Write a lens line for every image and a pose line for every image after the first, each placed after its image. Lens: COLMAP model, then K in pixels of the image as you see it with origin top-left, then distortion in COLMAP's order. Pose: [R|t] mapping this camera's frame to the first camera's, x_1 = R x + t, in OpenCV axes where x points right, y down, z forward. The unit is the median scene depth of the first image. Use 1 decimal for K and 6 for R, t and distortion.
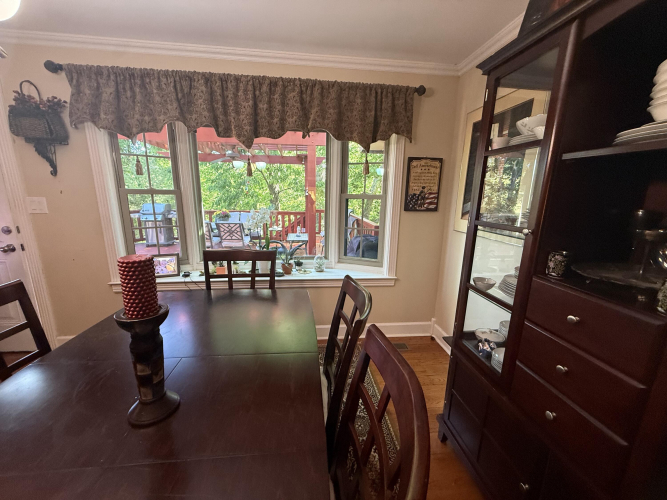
lens RADIAL K [[265.3, 0, 333.7], [0, 265.3, 248.3], [0, 0, 1]] dist [-0.001060, 0.000468]
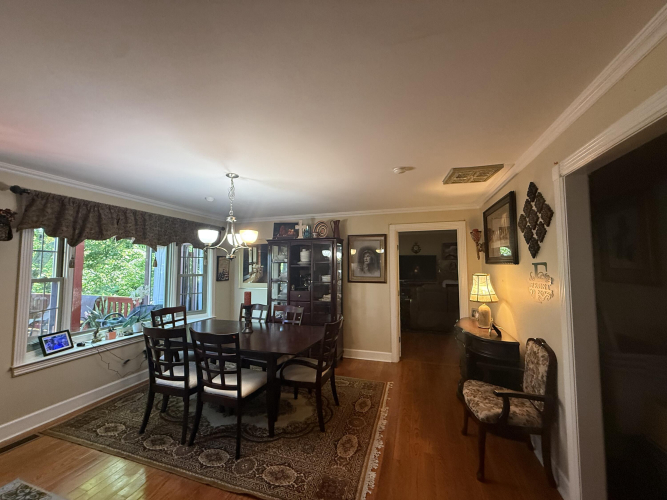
lens RADIAL K [[265.3, 0, 333.6], [0, 265.3, 249.8], [0, 0, 1]] dist [-0.001060, 0.000468]
pose [[0.407893, 0.038633, 0.912212, -1.267910], [0.196020, 0.972102, -0.128819, 0.061529], [-0.891739, 0.231357, 0.388941, -0.652450]]
